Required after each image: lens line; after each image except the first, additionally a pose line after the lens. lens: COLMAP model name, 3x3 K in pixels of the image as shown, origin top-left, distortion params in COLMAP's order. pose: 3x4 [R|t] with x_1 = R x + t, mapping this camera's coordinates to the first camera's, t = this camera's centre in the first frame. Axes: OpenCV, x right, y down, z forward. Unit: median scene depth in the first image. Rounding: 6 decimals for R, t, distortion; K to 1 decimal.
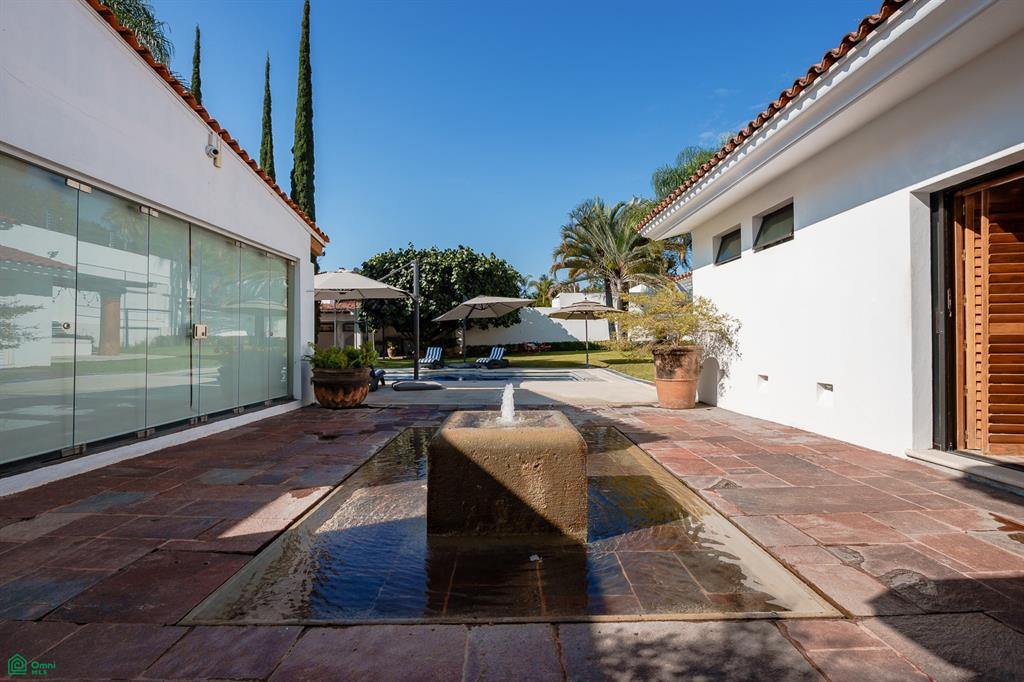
lens RADIAL K [[464.1, 0, 509.6], [0, 464.1, 339.7], [0, 0, 1]] dist [-0.010354, -0.000196]
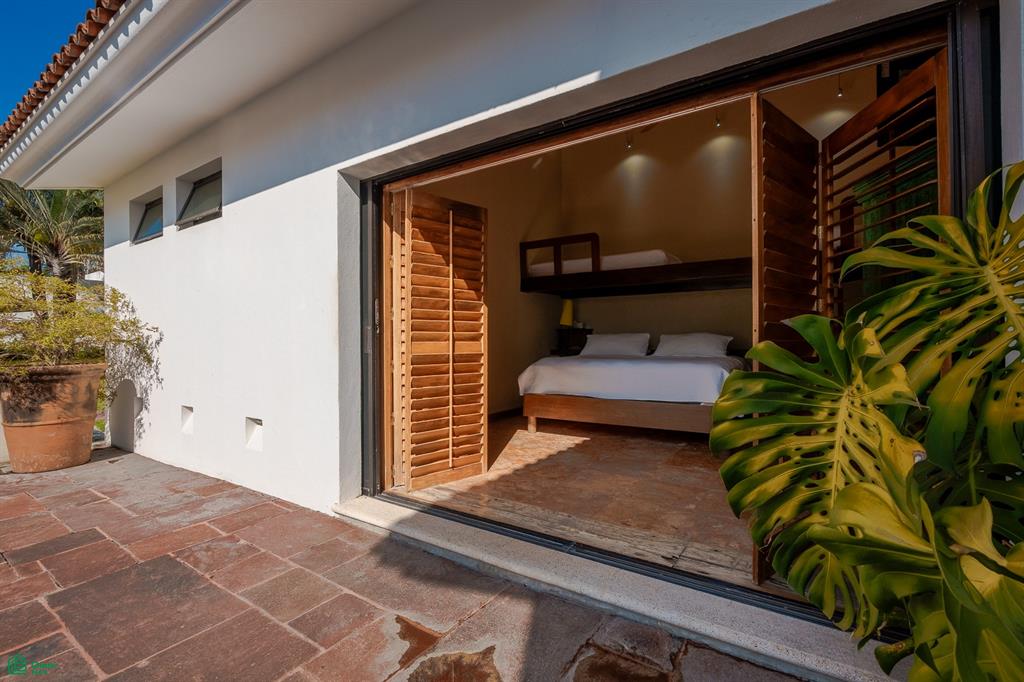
lens RADIAL K [[464.1, 0, 510.5], [0, 464.1, 340.3], [0, 0, 1]] dist [-0.010354, -0.000196]
pose [[0.567510, 0.004540, 0.823354, 0.396893], [-0.001350, 0.999989, -0.004583, -0.032805], [-0.823365, 0.001489, 0.567510, 0.319923]]
